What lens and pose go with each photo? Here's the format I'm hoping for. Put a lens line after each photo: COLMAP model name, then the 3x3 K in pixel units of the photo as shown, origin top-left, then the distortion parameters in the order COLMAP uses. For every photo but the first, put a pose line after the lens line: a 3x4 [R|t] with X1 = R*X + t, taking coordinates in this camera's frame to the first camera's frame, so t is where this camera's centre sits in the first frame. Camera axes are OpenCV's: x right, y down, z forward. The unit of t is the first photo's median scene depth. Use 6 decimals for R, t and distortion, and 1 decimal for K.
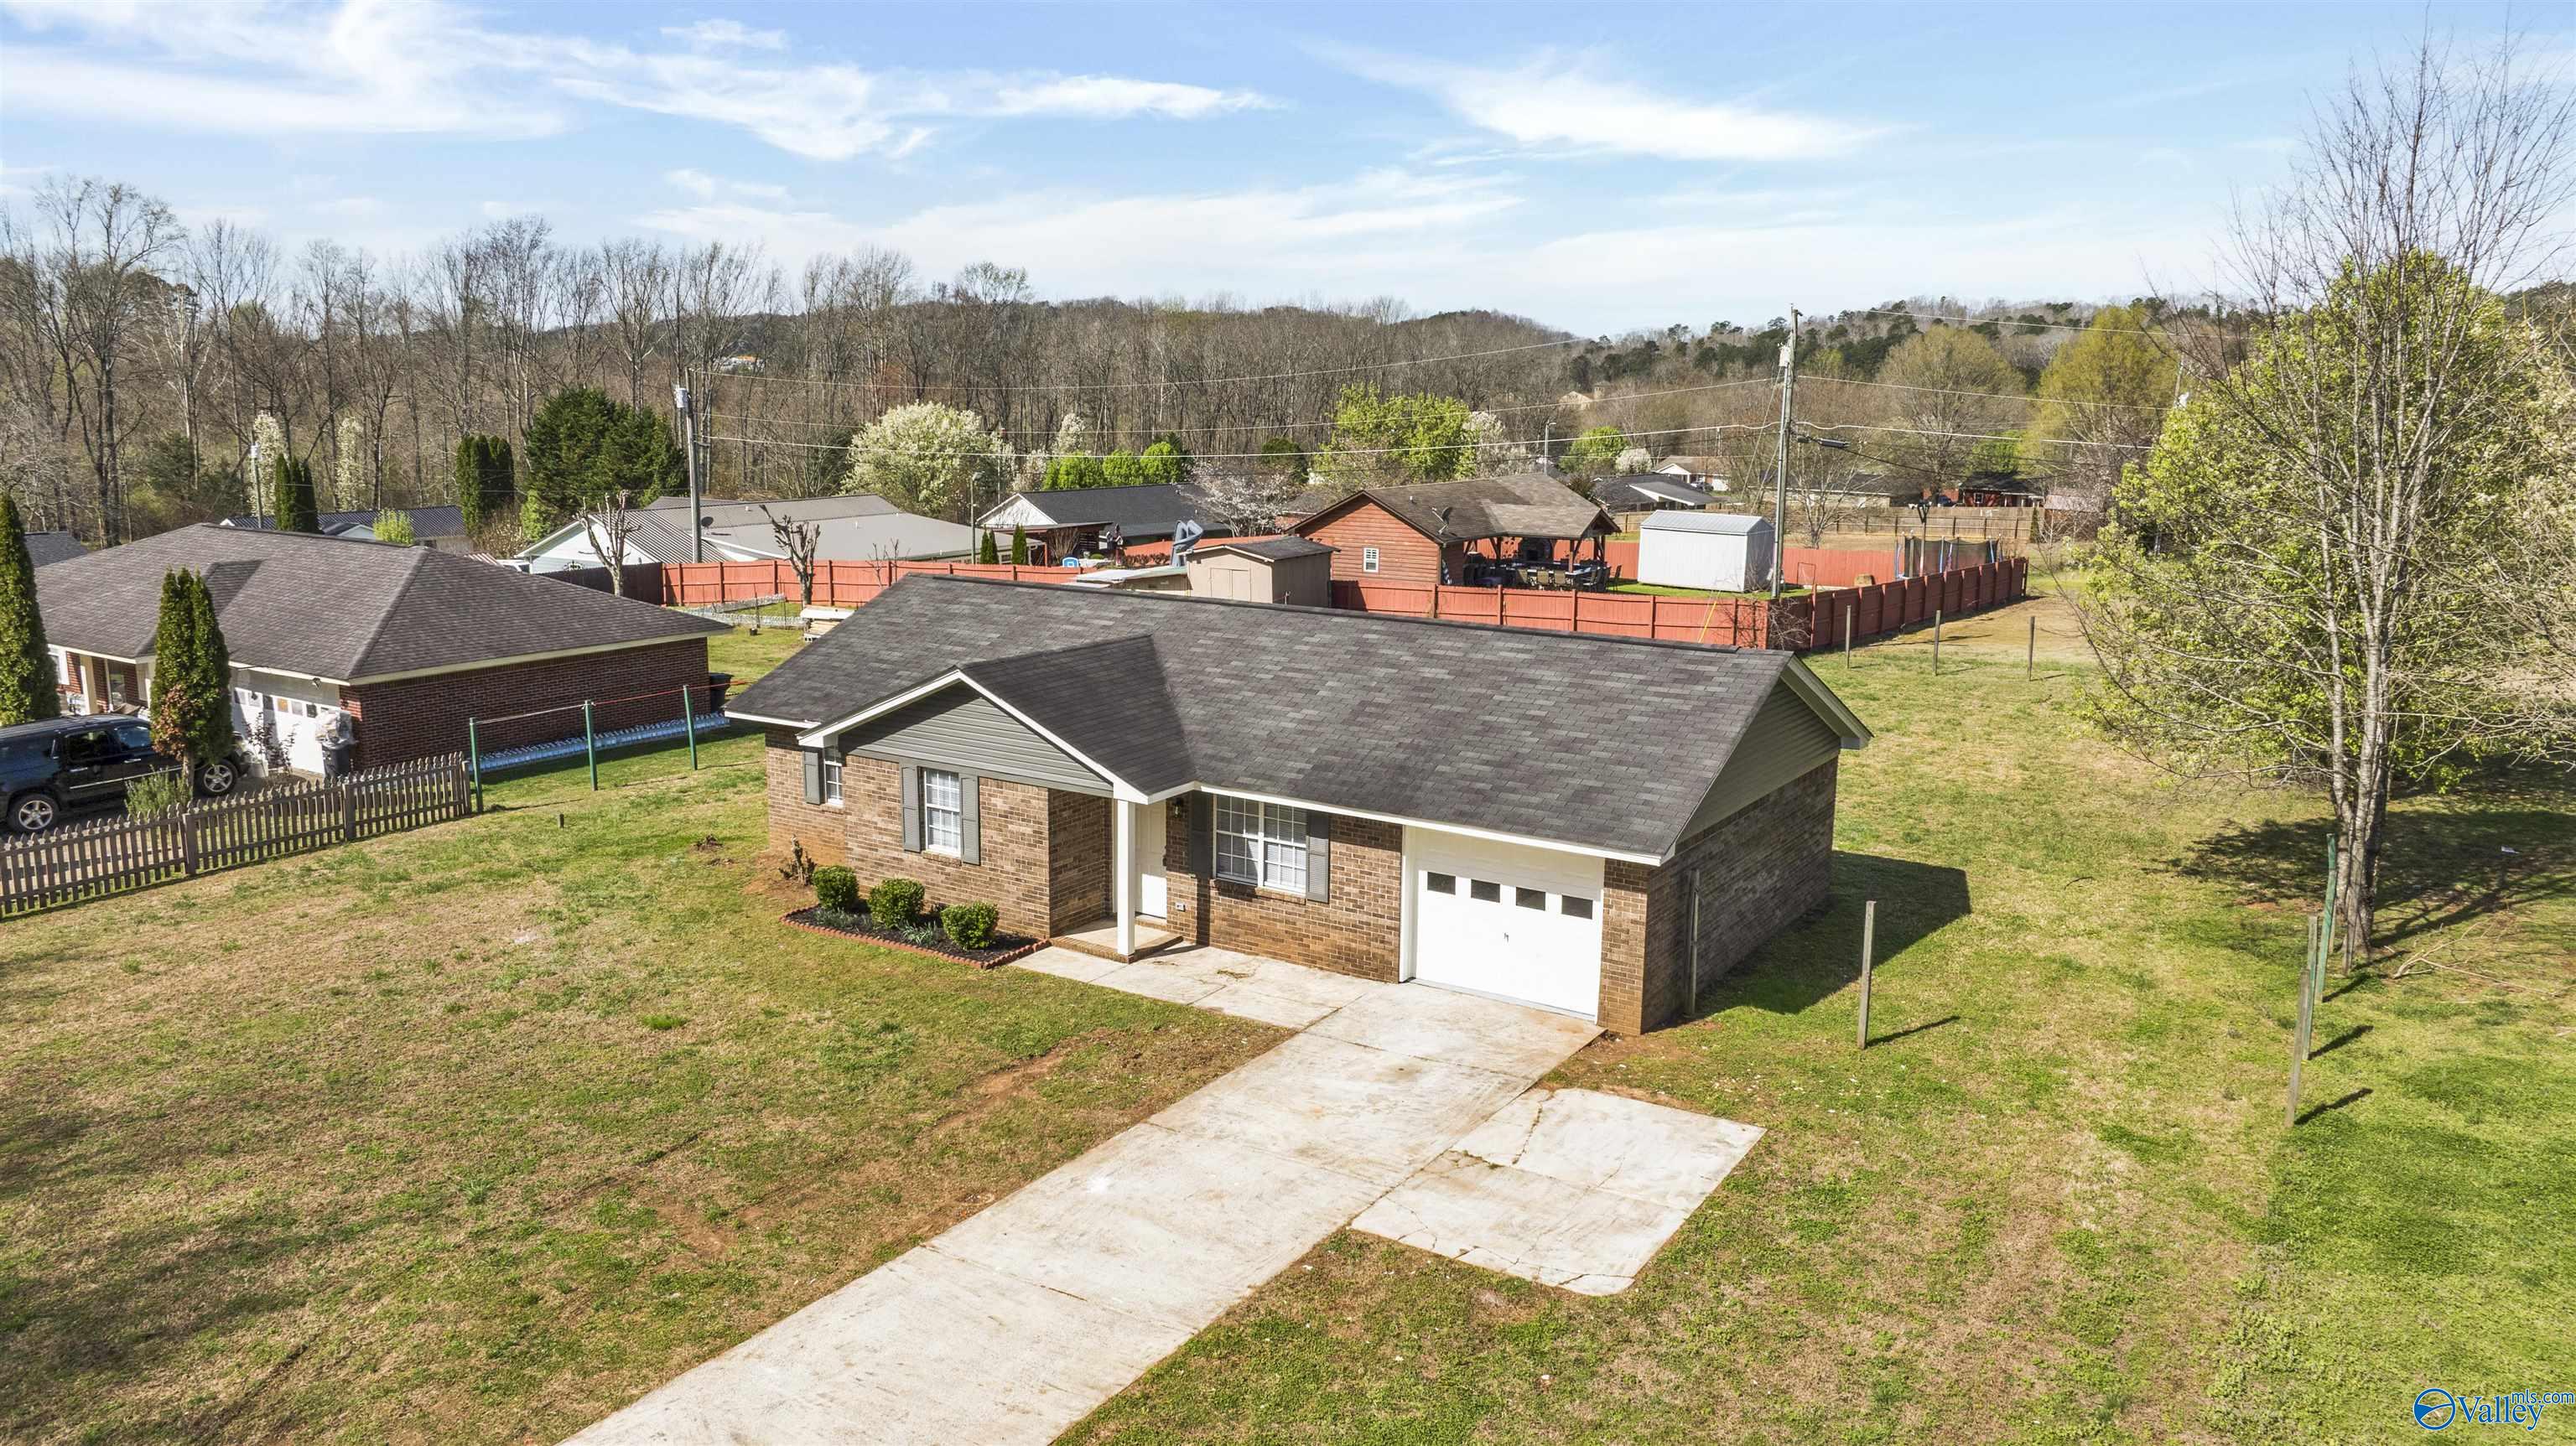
lens RADIAL K [[1818.7, 0, 1286.2], [0, 1818.7, 721.2], [0, 0, 1]] dist [-0.035323, 0.026300]
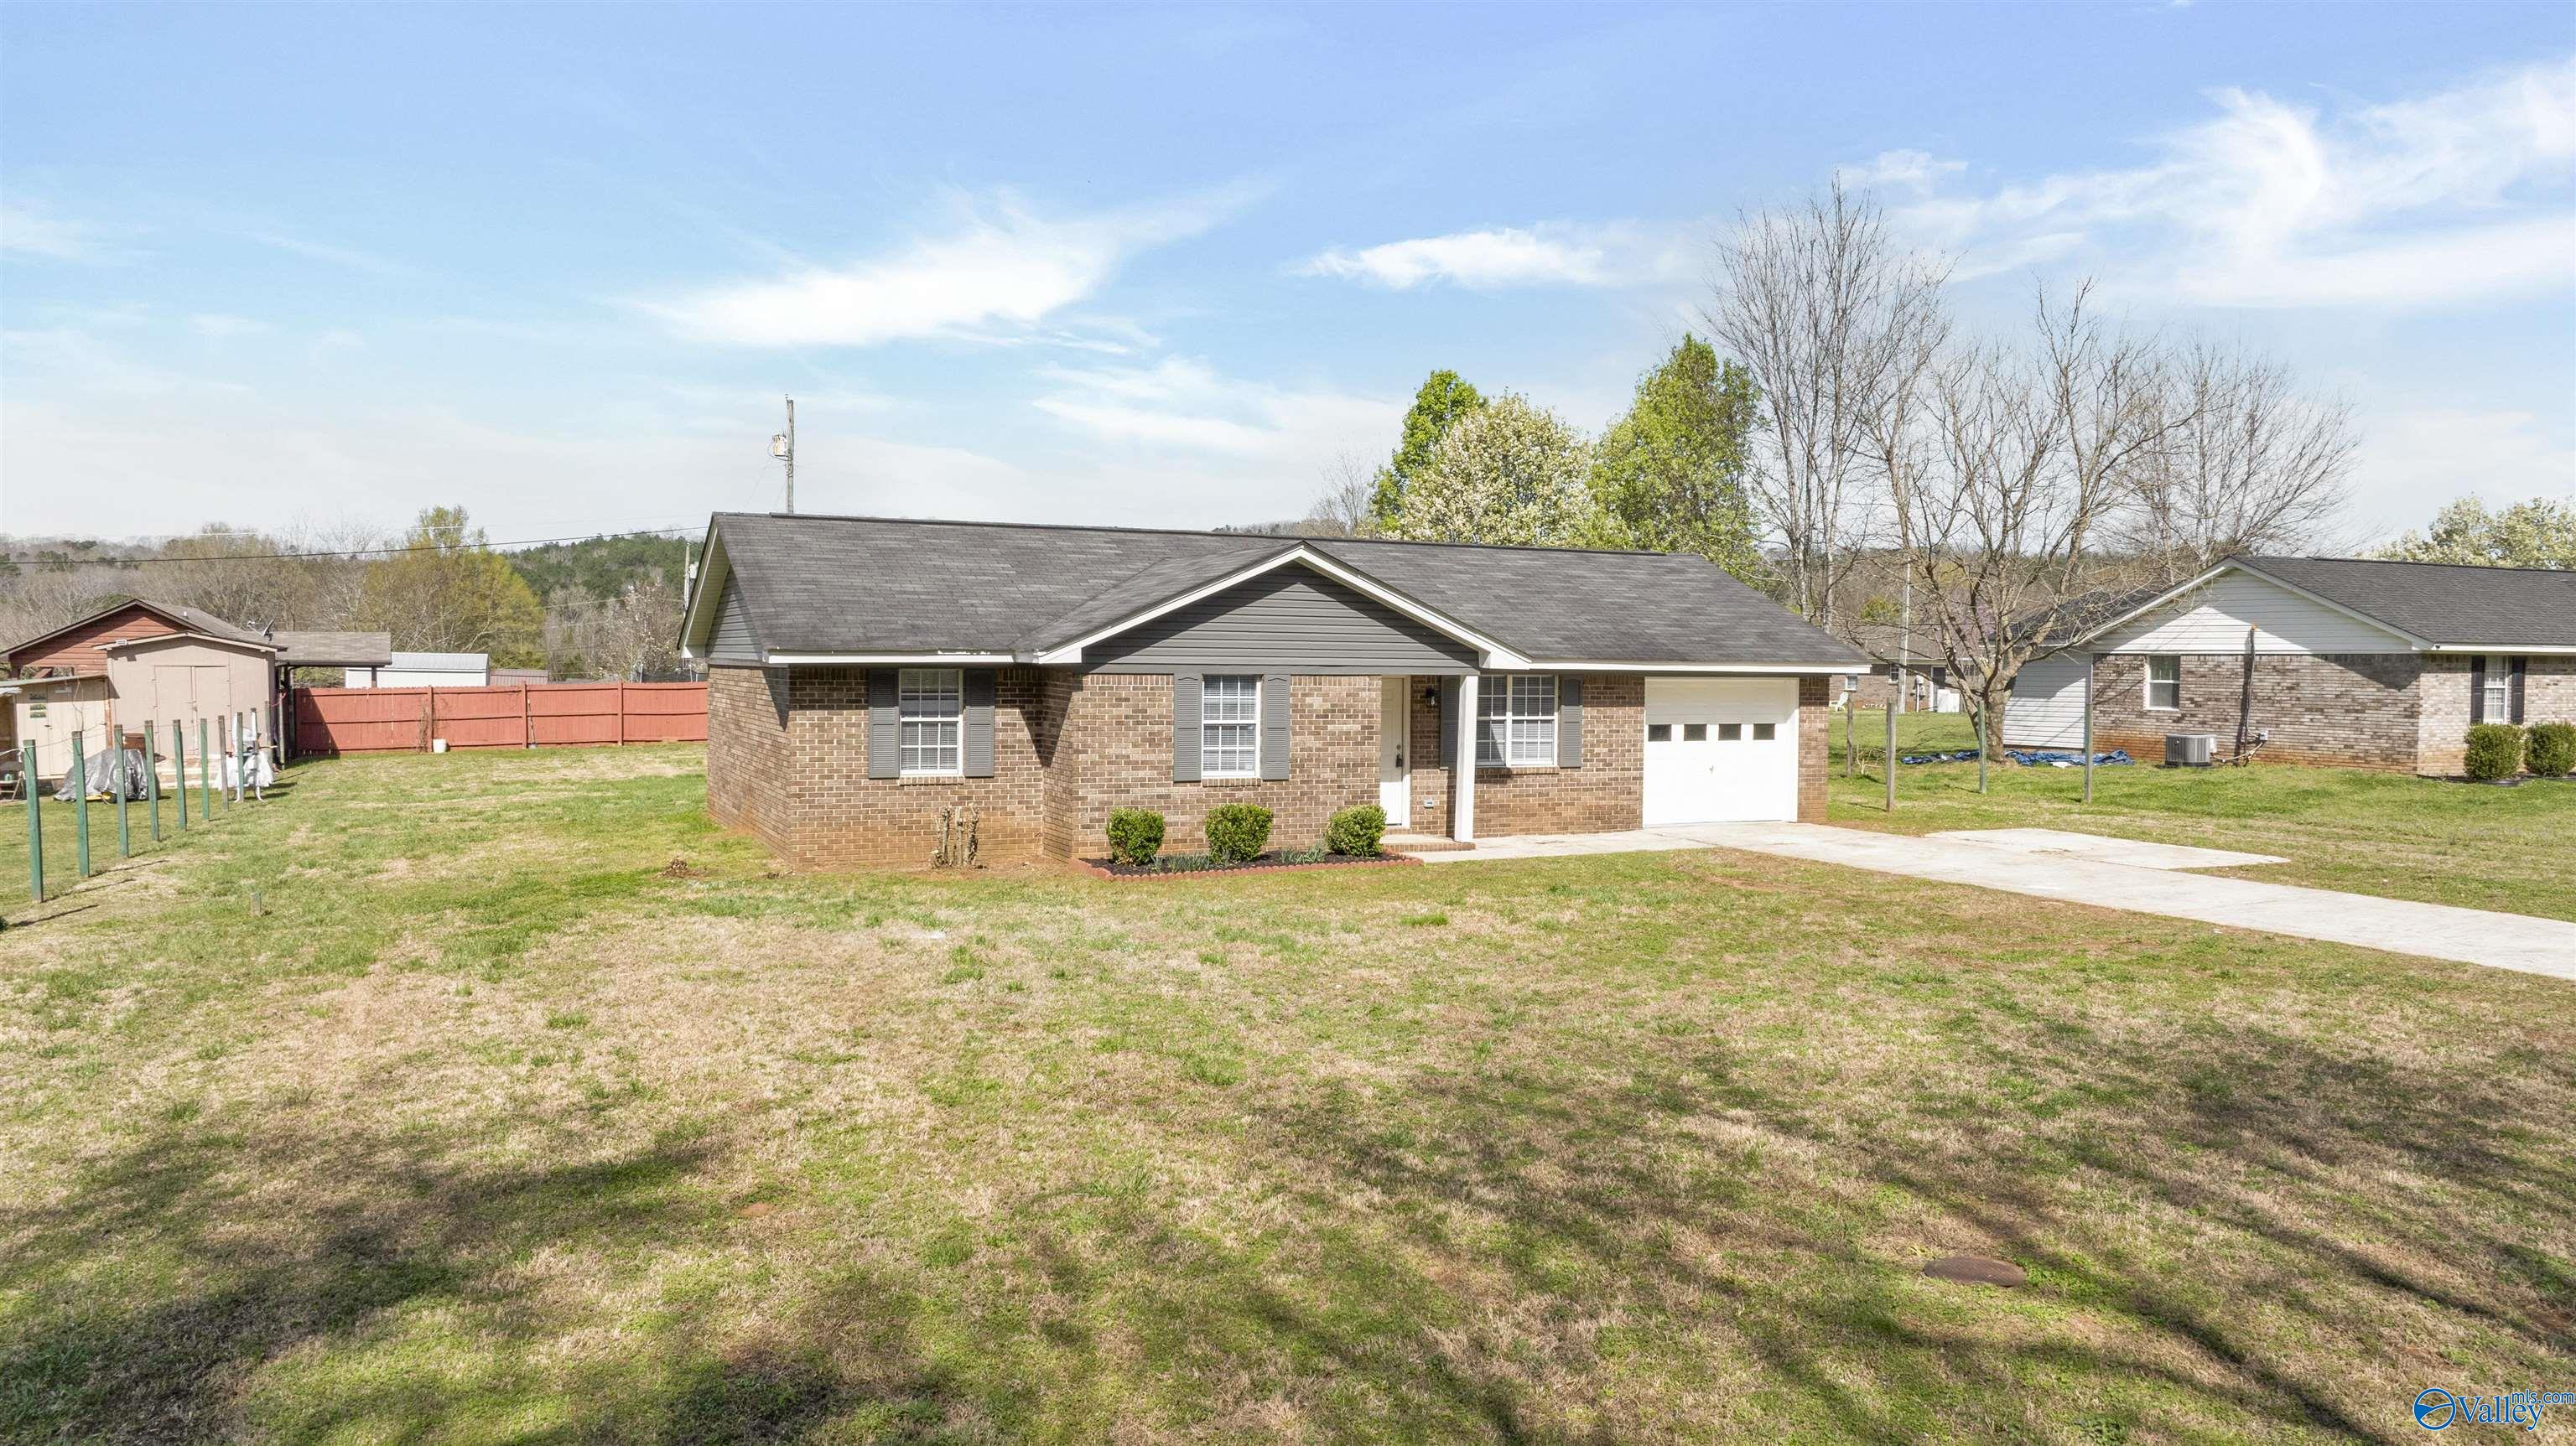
lens RADIAL K [[1818.7, 0, 1291.8], [0, 1818.7, 728.9], [0, 0, 1]] dist [-0.035323, 0.026300]
pose [[0.533442, -0.037564, 0.845002, -0.940756], [0.150165, 0.987349, -0.050906, 0.104204], [-0.832400, 0.154045, 0.532334, 0.557336]]
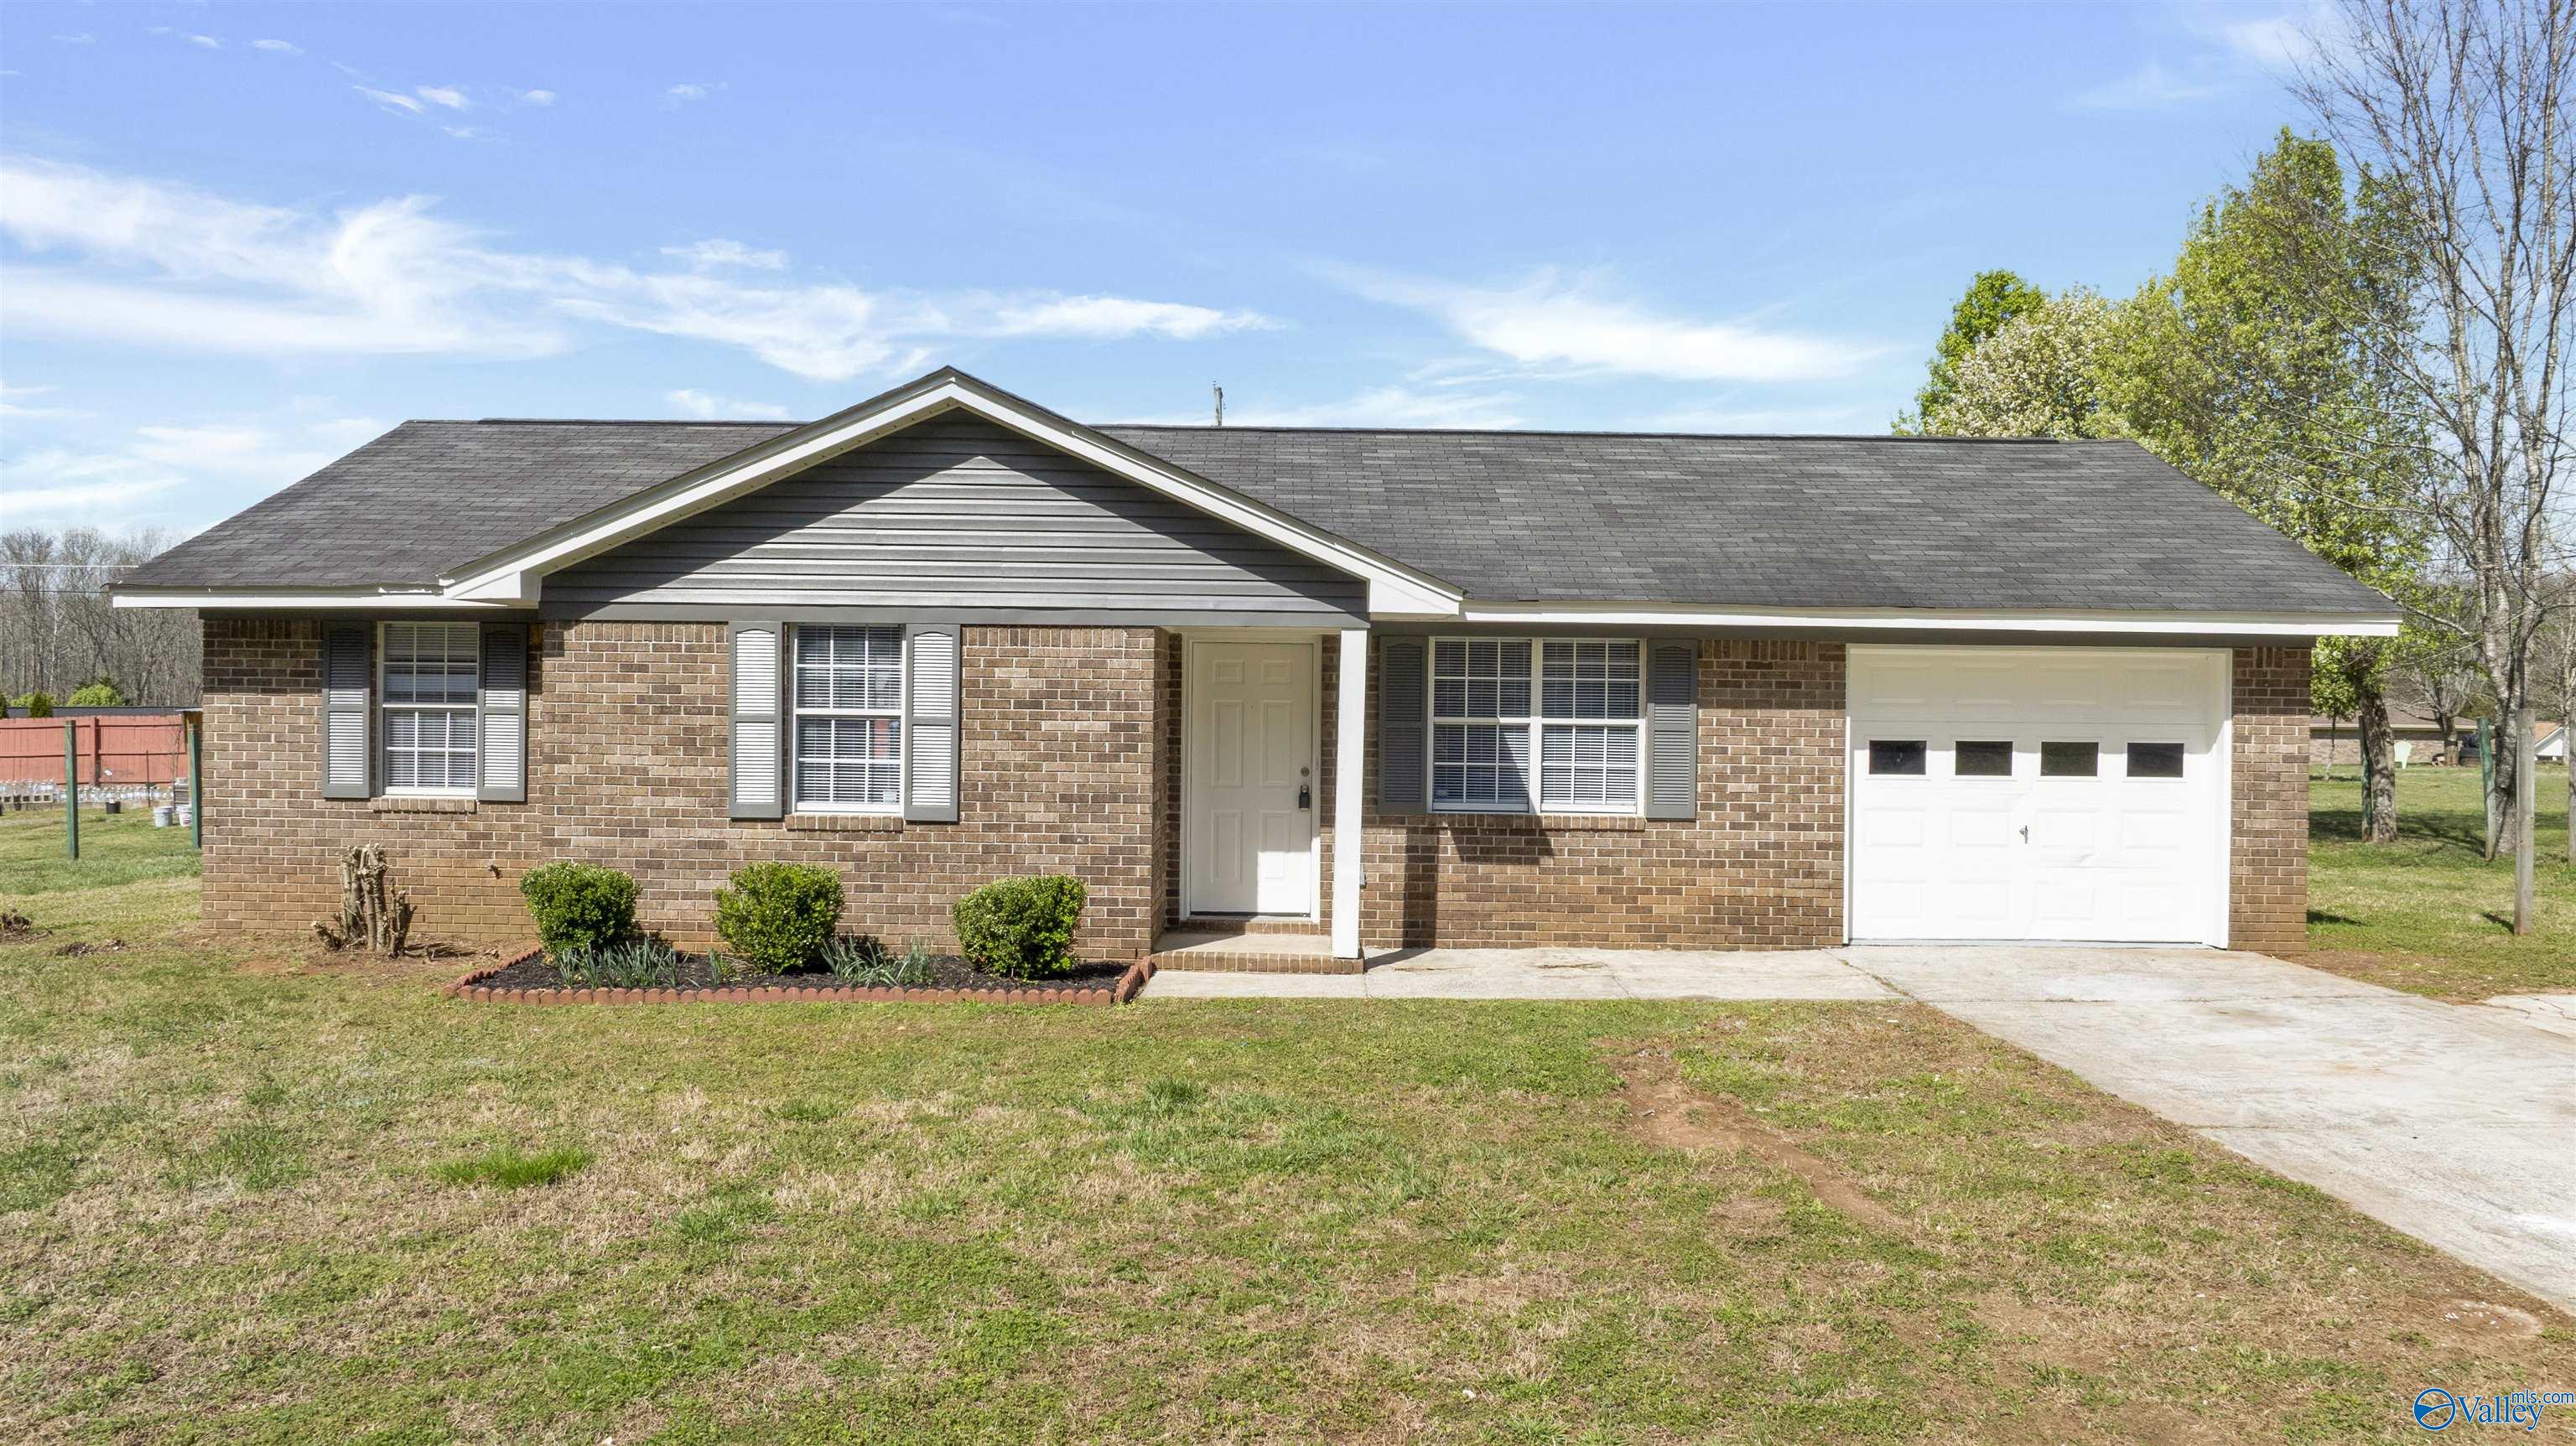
lens RADIAL K [[1818.7, 0, 1292.3], [0, 1818.7, 727.8], [0, 0, 1]] dist [-0.035323, 0.026300]
pose [[0.843605, -0.007049, 0.536918, -0.360164], [0.094945, 0.986117, -0.136231, 0.132213], [-0.528504, 0.165903, 0.832562, 0.592418]]
